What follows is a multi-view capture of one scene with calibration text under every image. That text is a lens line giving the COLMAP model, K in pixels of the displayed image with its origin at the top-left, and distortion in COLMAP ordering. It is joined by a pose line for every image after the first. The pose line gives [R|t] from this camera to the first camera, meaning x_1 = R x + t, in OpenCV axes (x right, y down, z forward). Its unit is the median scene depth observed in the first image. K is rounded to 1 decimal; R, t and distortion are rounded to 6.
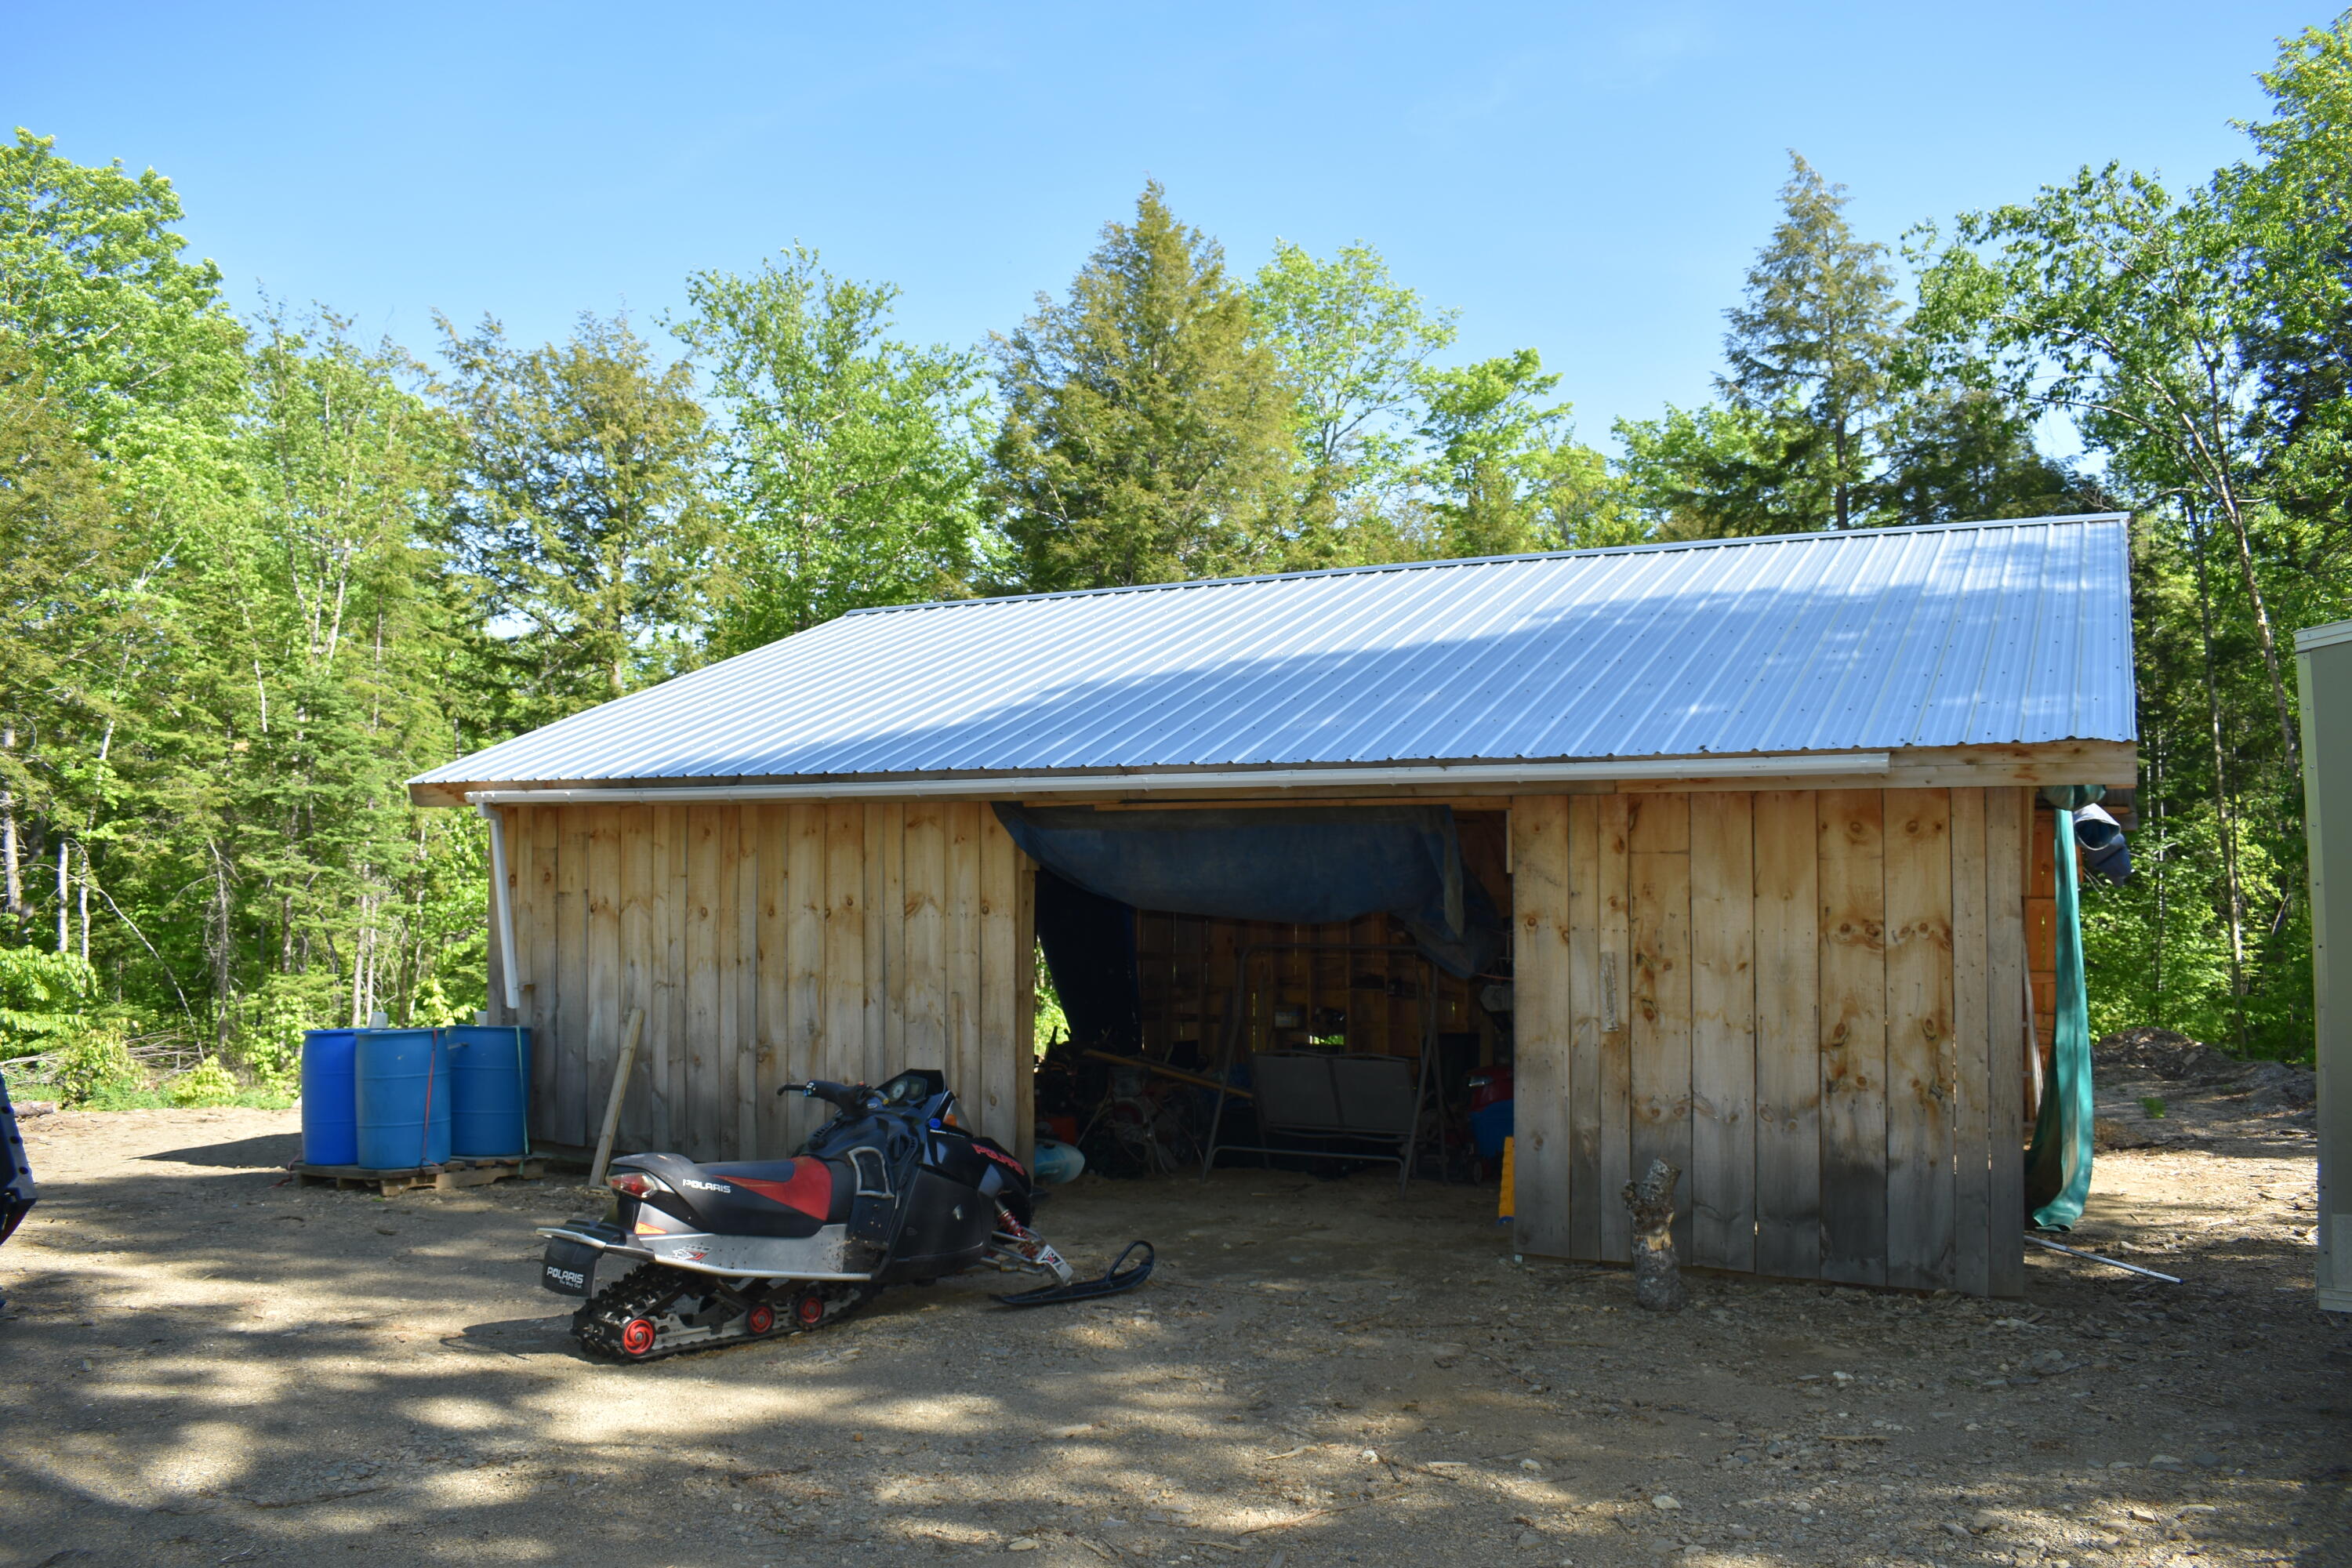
lens RADIAL K [[1840.2, 0, 1176.0], [0, 1840.2, 784.0], [0, 0, 1]] dist [-0.093243, 0.013482]
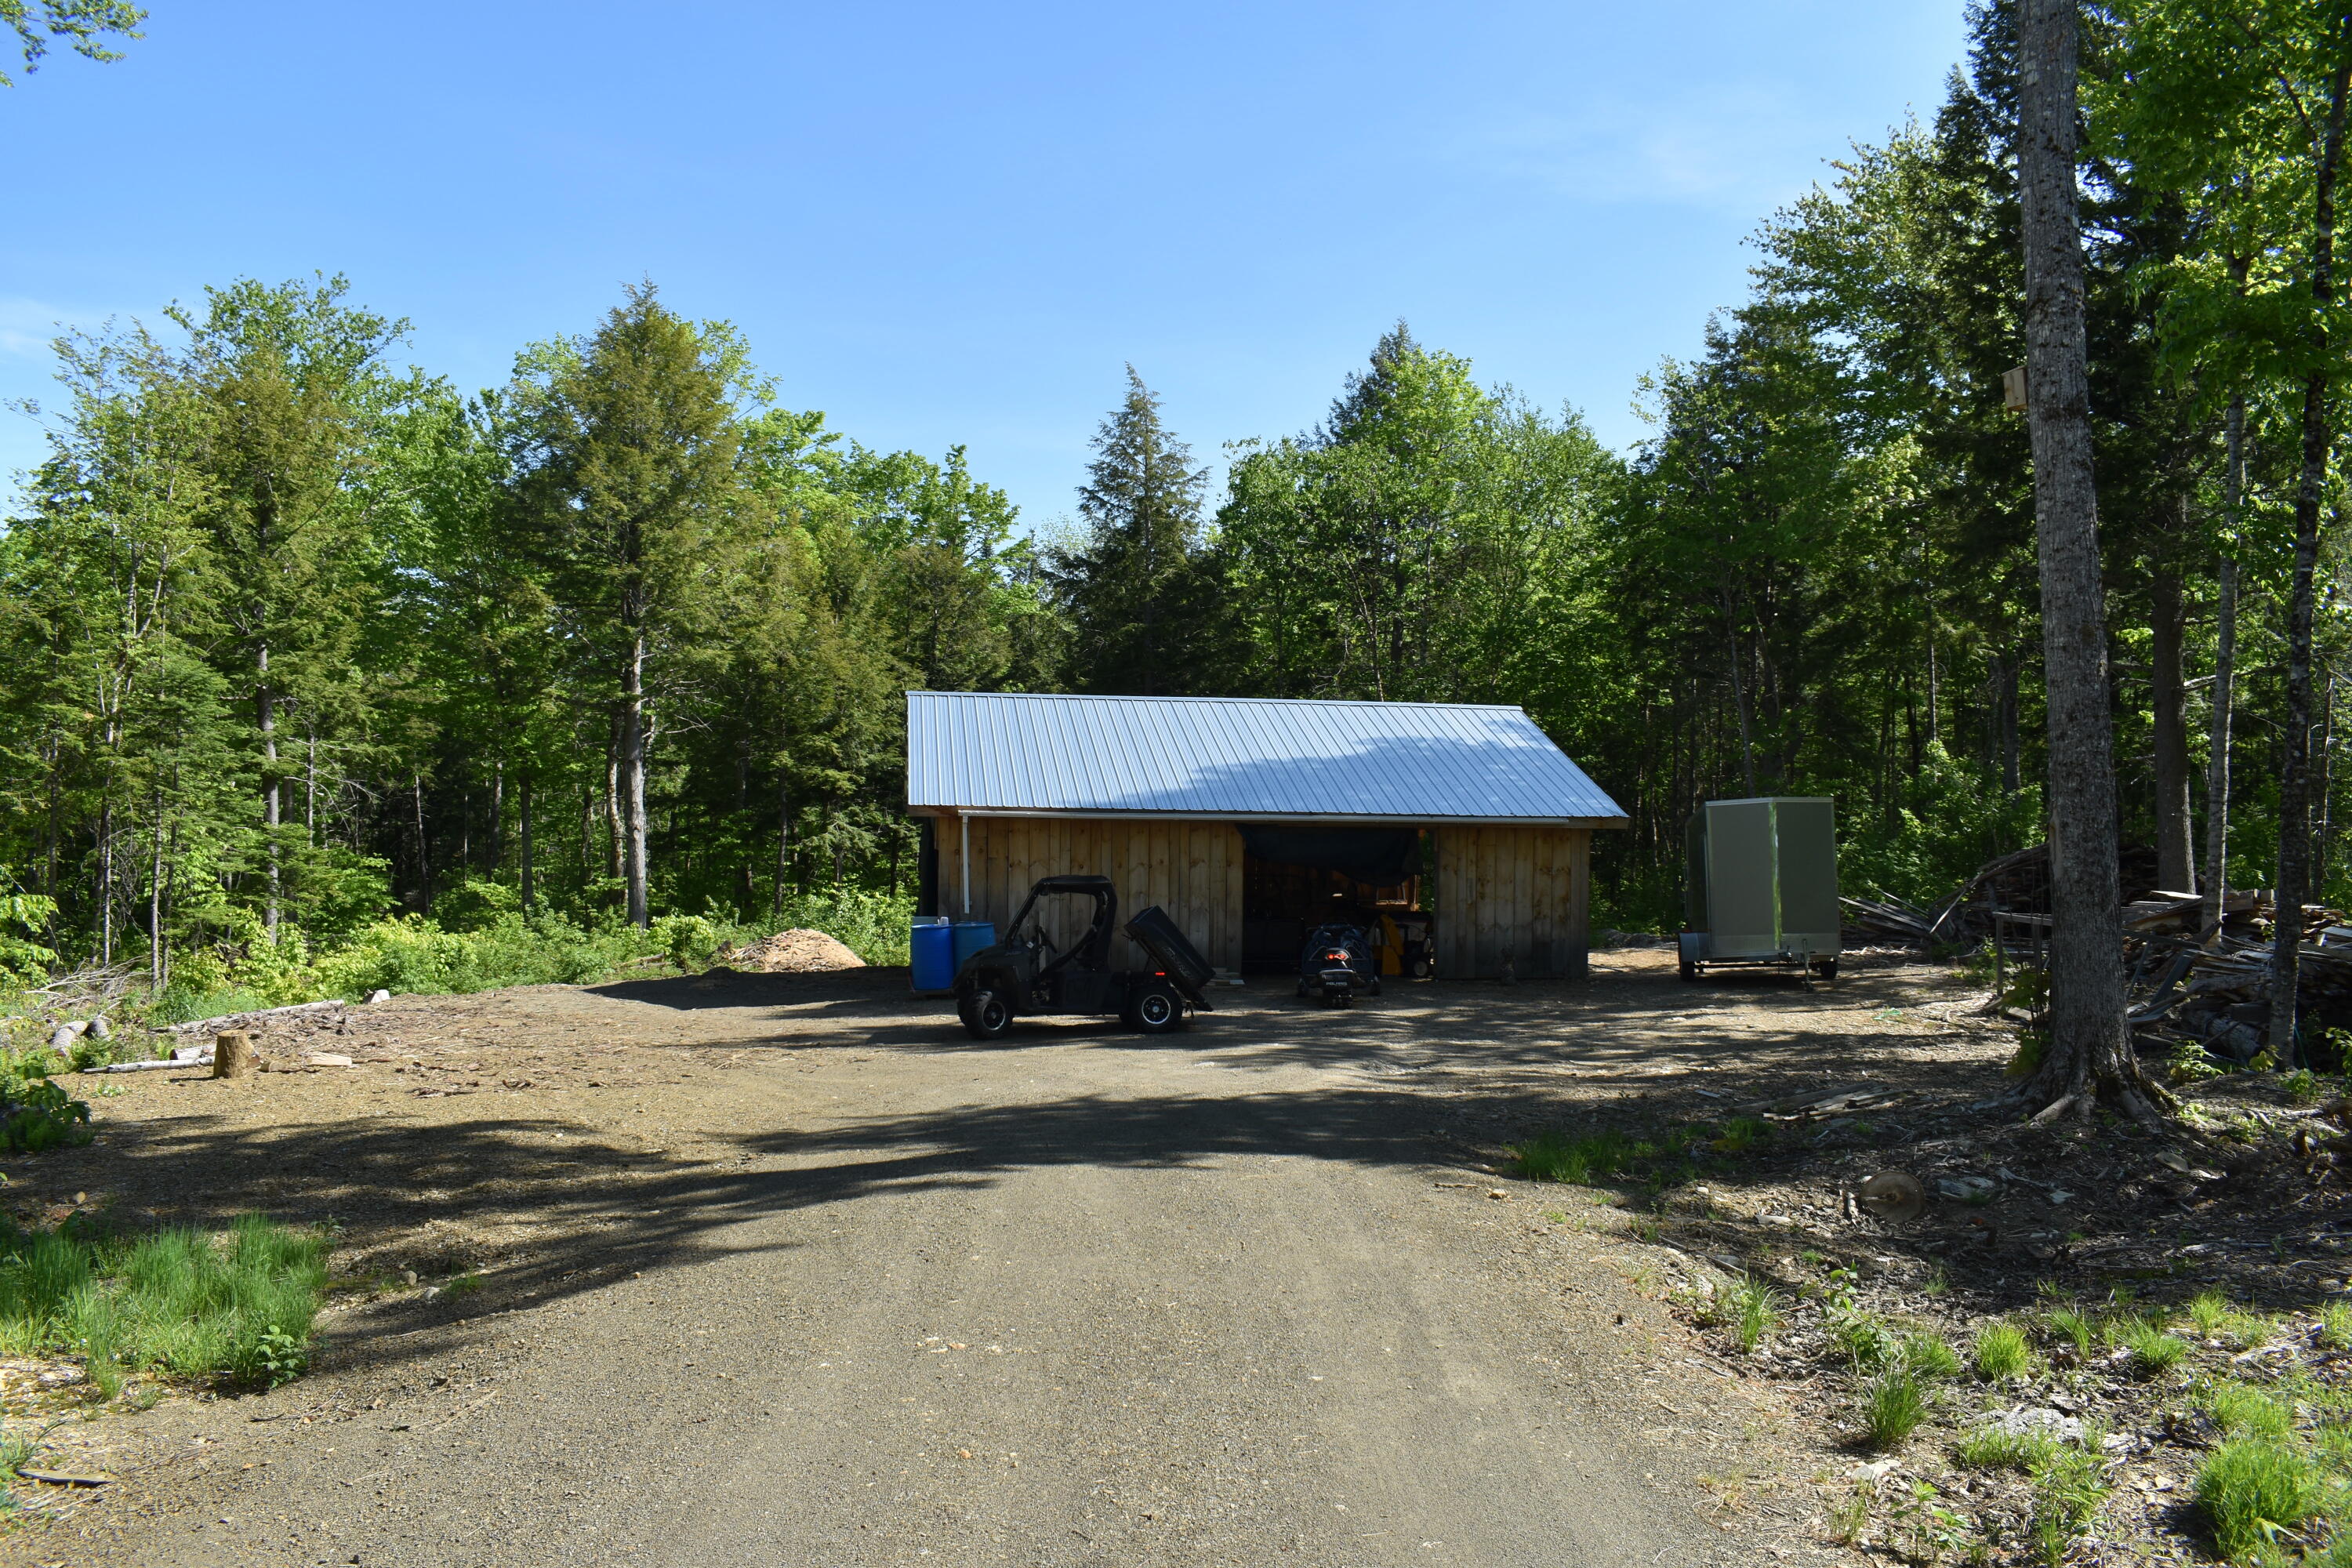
lens RADIAL K [[1840.2, 0, 1176.0], [0, 1840.2, 784.0], [0, 0, 1]] dist [-0.093243, 0.013482]
pose [[0.798206, 0.009151, 0.602315, -1.630494], [-0.041461, 0.998348, 0.039777, -0.134052], [-0.600956, -0.056723, 0.797267, -0.918469]]
